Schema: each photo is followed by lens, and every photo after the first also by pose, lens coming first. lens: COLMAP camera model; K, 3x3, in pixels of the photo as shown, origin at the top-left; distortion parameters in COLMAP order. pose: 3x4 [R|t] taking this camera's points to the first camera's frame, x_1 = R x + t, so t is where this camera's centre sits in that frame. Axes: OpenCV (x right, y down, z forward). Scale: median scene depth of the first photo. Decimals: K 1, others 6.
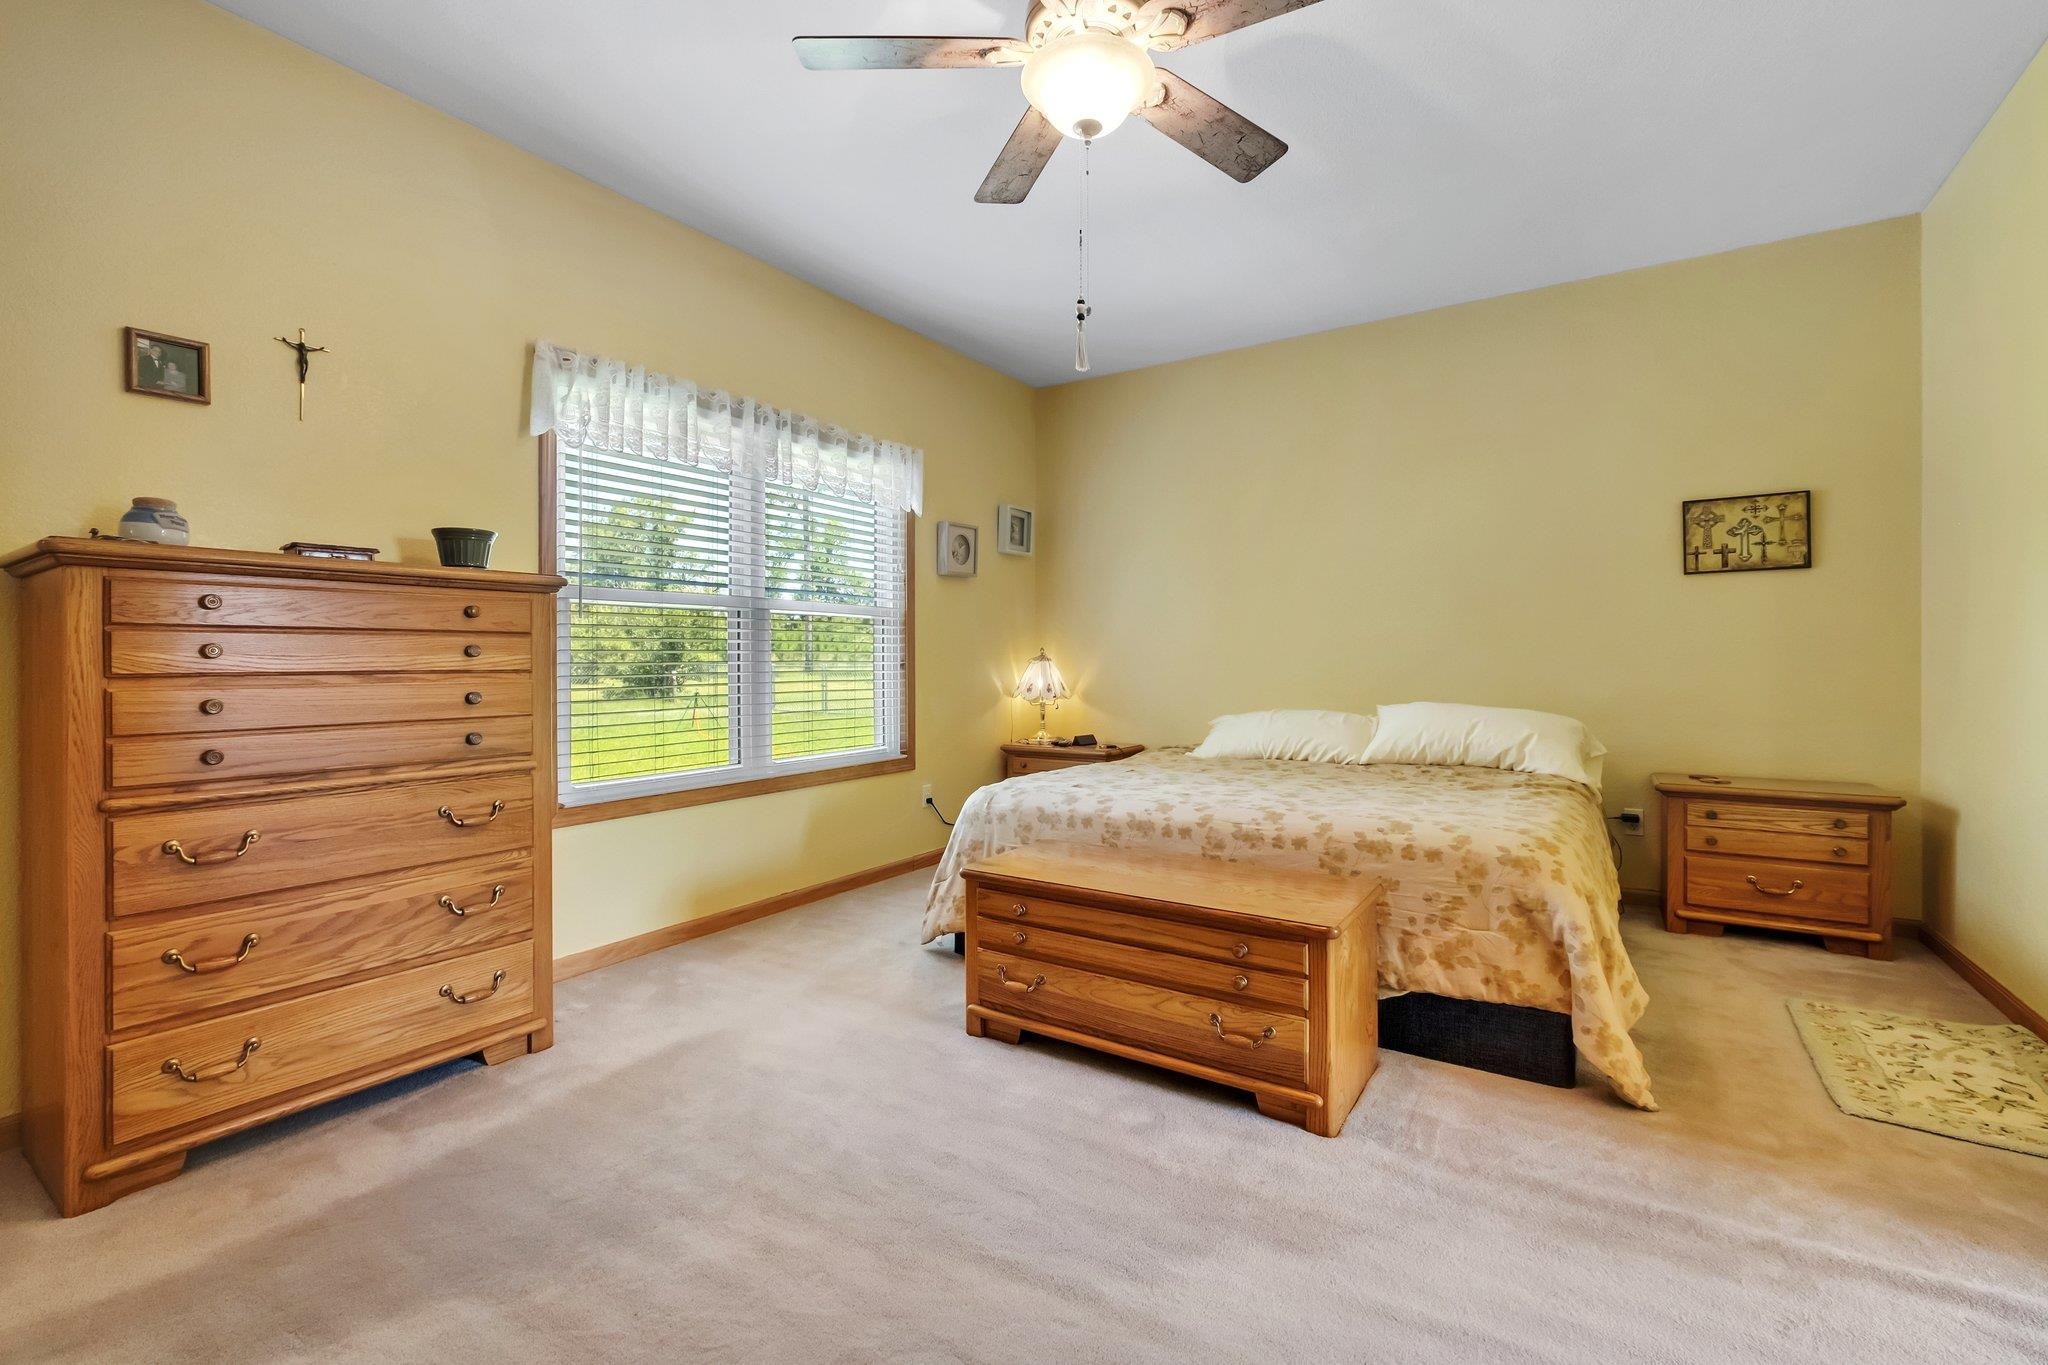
lens RADIAL K [[893.2, 0, 1012.2], [0, 893.2, 668.9], [0, 0, 1]] dist [-0.013369, 0.001573]
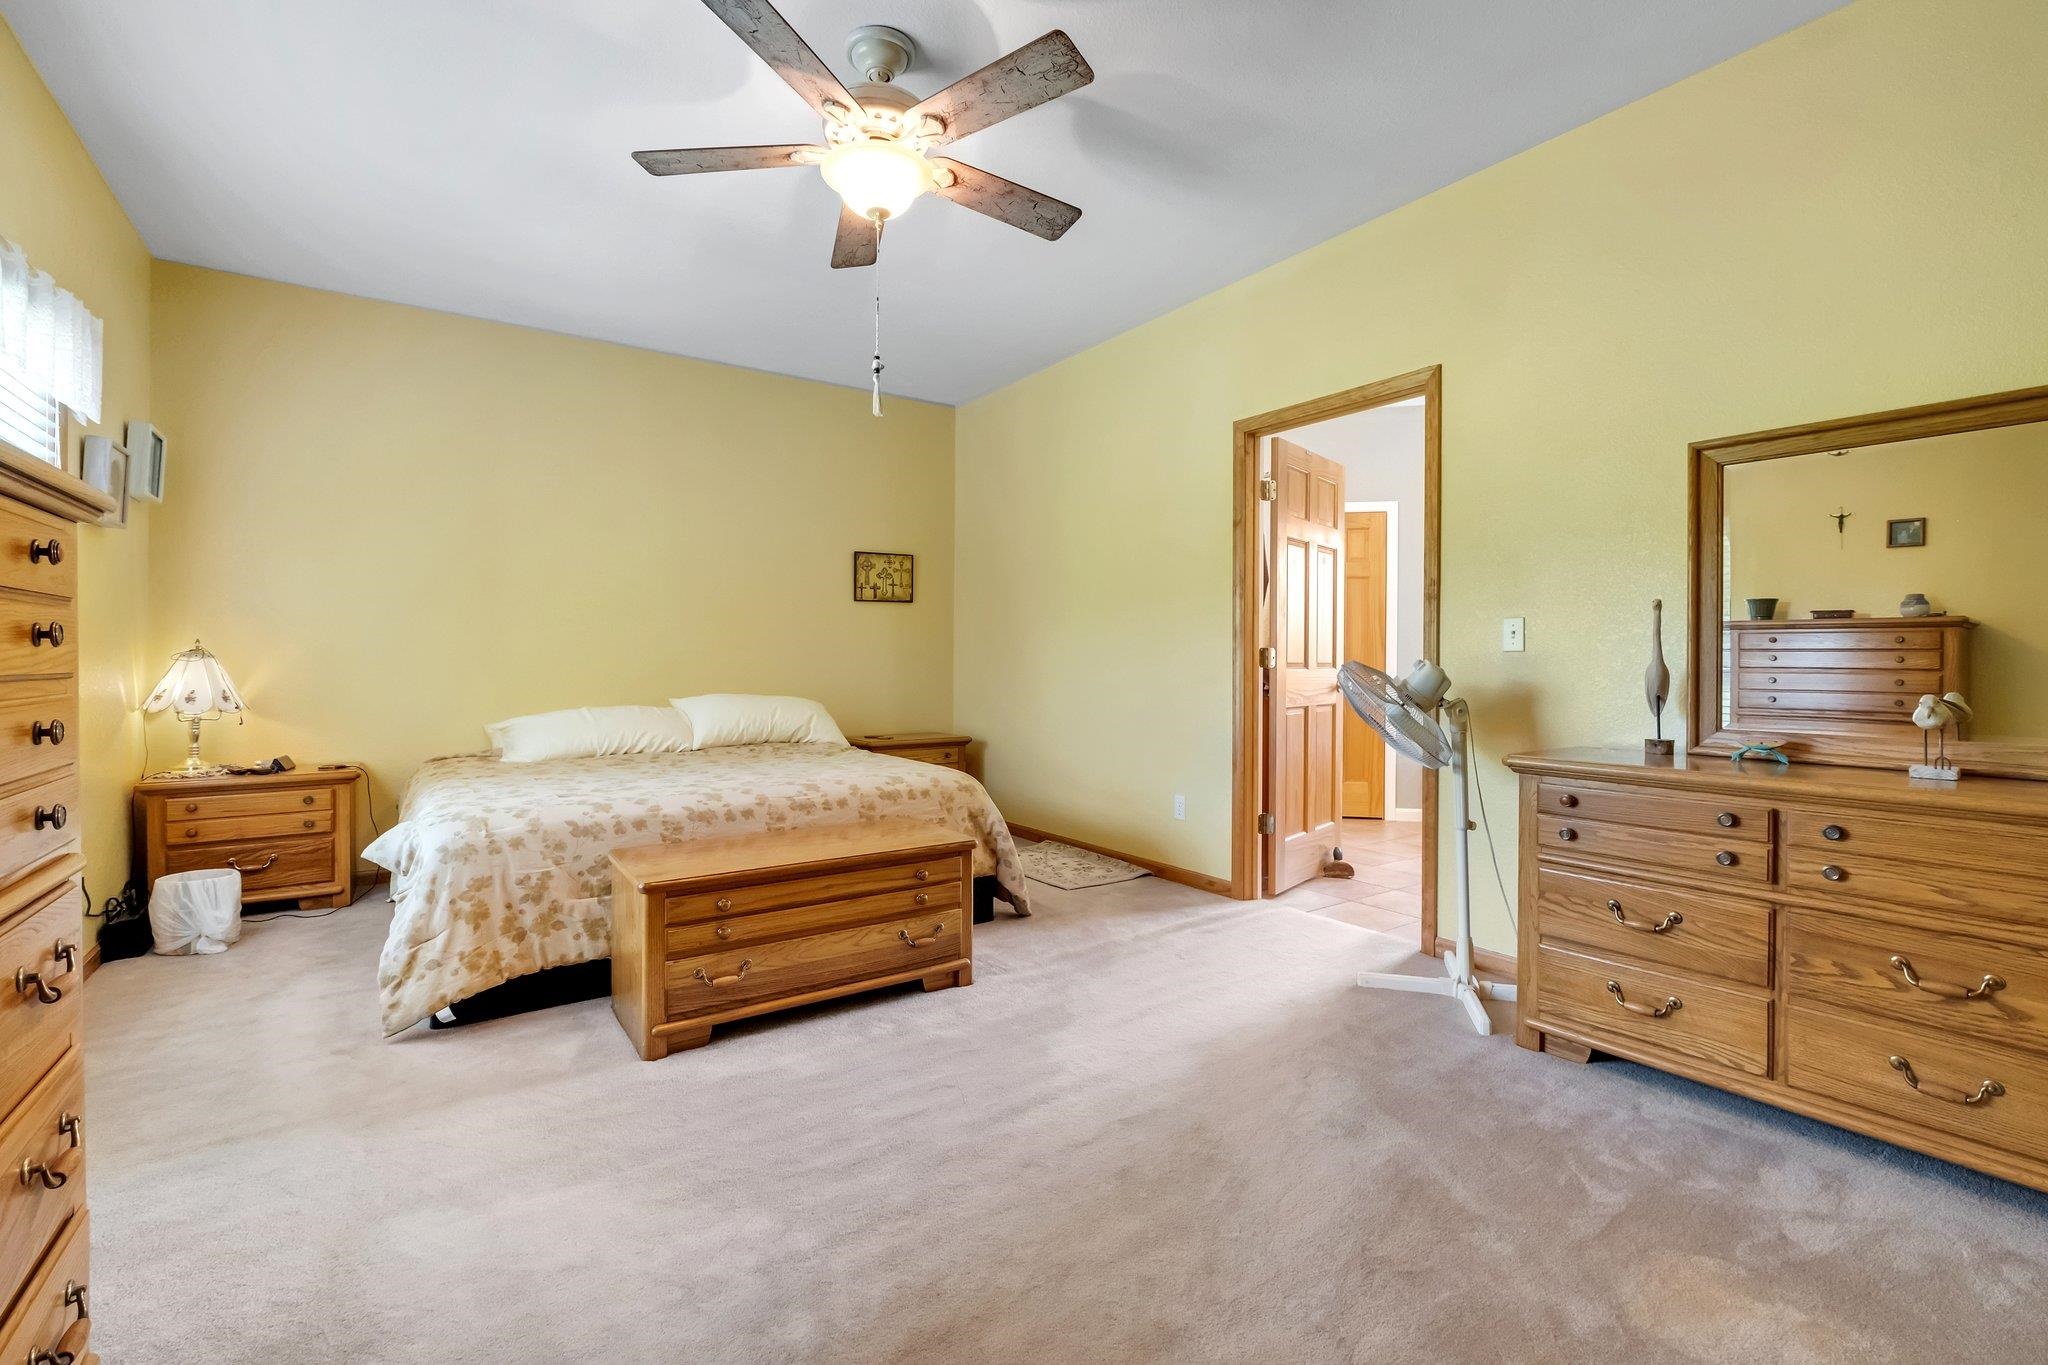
lens RADIAL K [[893.2, 0, 1010.6], [0, 893.2, 674.1], [0, 0, 1]] dist [-0.013369, 0.001573]
pose [[0.370328, -0.012617, 0.928816, -0.733447], [0.005741, 0.999920, 0.011294, -0.000441], [-0.928884, 0.001150, 0.370370, 0.295572]]
